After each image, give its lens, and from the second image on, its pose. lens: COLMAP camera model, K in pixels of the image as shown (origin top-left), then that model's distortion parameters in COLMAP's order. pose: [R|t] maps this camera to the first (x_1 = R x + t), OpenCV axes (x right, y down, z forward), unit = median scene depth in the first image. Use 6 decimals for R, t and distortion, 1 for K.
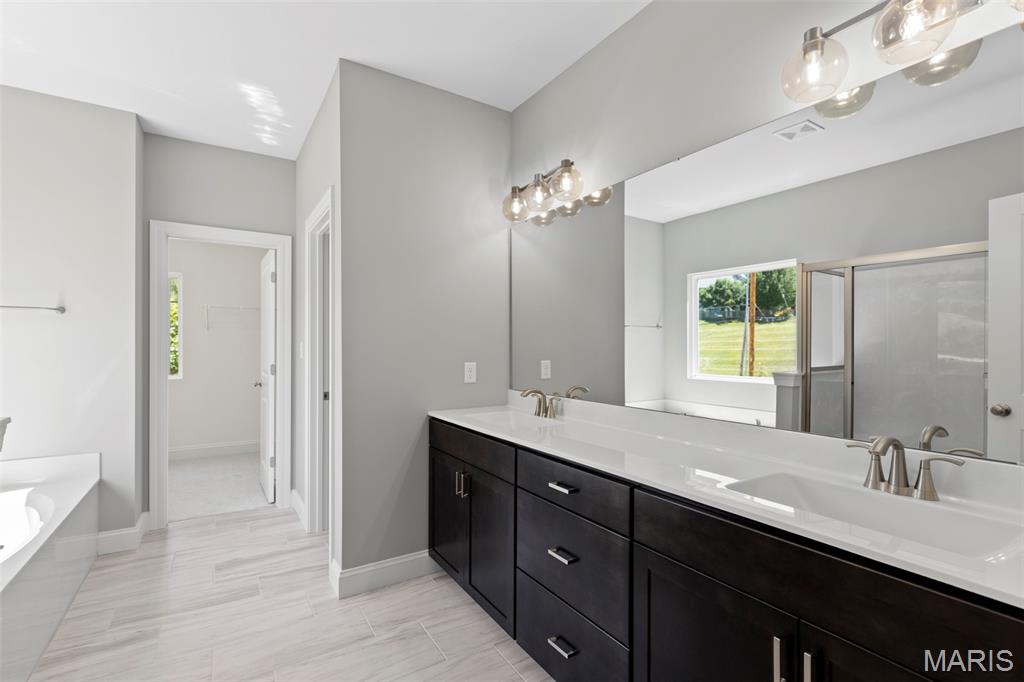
lens RADIAL K [[458.8, 0, 510.0], [0, 458.8, 346.5], [0, 0, 1]] dist [0.010145, -0.002380]
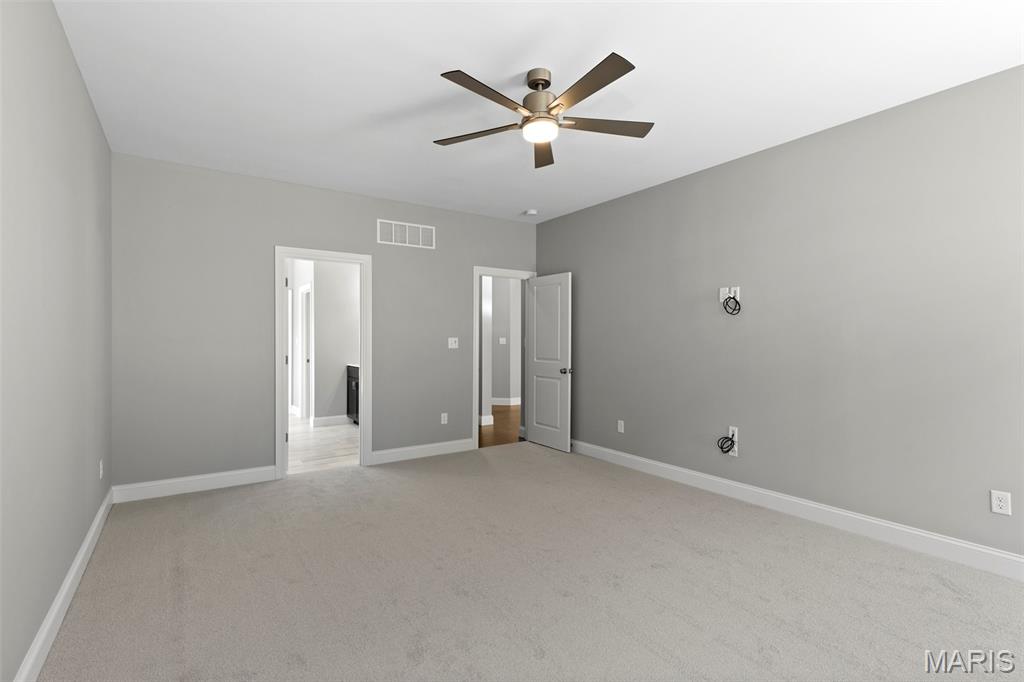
lens RADIAL K [[458.8, 0, 512.1], [0, 458.8, 340.6], [0, 0, 1]] dist [0.010145, -0.002380]
pose [[0.999104, -0.001304, 0.042291, 0.686775], [0.001397, 0.999997, -0.002172, 0.013914], [-0.042289, 0.002229, 0.999103, -1.764366]]
